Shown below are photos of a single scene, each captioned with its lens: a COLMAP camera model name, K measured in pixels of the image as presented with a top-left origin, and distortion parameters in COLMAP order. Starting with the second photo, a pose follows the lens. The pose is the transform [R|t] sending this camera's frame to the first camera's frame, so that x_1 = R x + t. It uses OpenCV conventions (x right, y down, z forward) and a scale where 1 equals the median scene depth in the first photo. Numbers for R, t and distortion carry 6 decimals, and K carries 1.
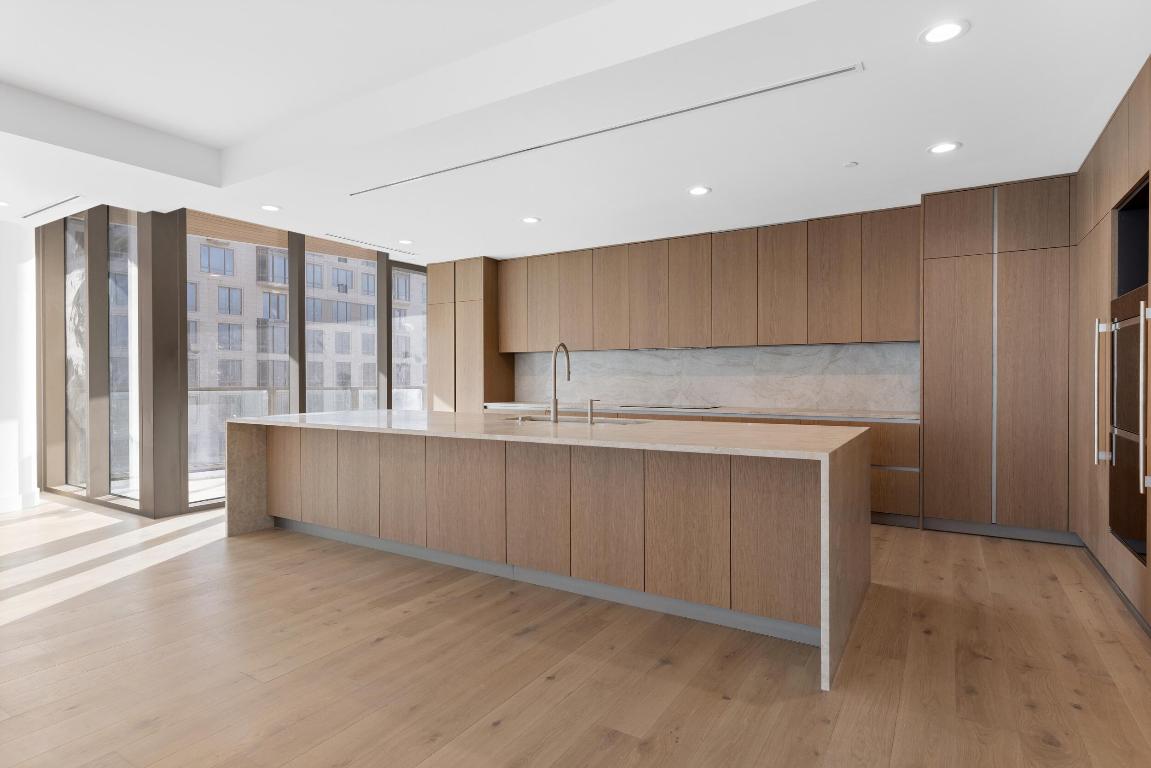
lens RADIAL K [[602.1, 0, 575.9], [0, 602.1, 382.6], [0, 0, 1]] dist [0.003743, -0.000183]
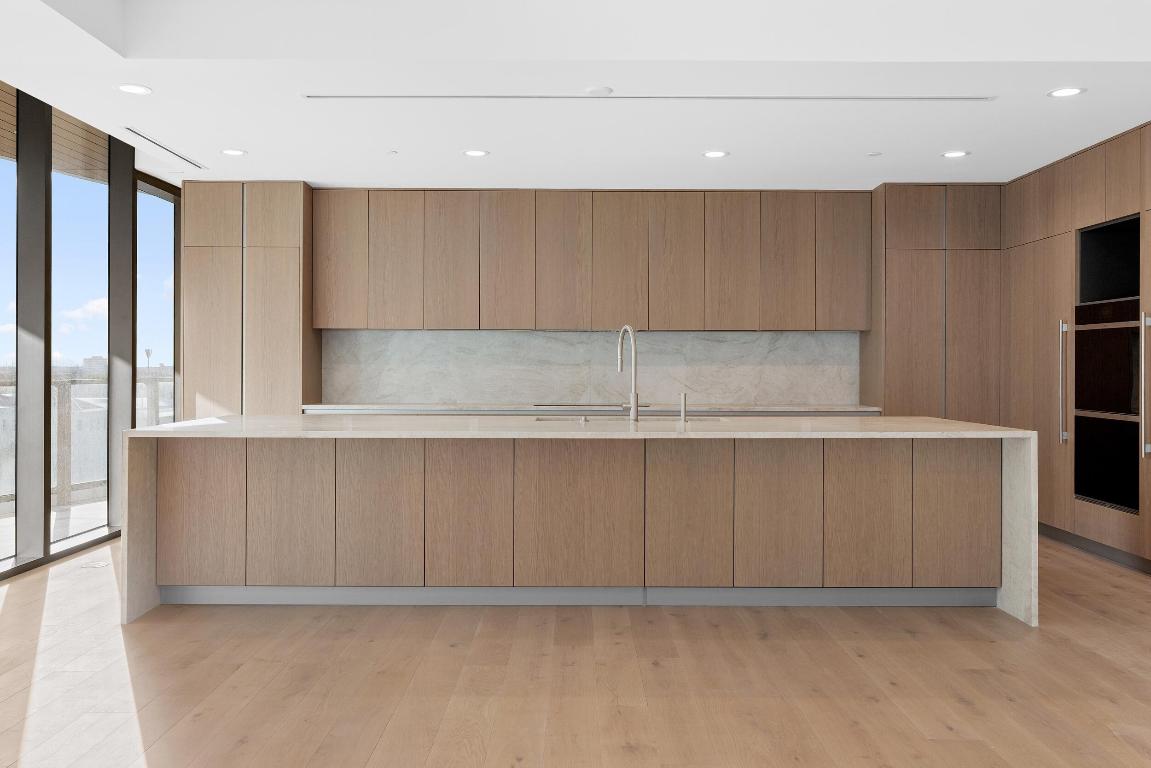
lens RADIAL K [[978.4, 0, 576.0], [0, 978.4, 380.6], [0, 0, 1]] dist [-0.008303, 0.006136]
pose [[0.851332, -0.003790, 0.524614, -0.560340], [0.000265, 0.999977, 0.006794, -0.000272], [-0.524627, -0.005645, 0.851313, -0.076538]]
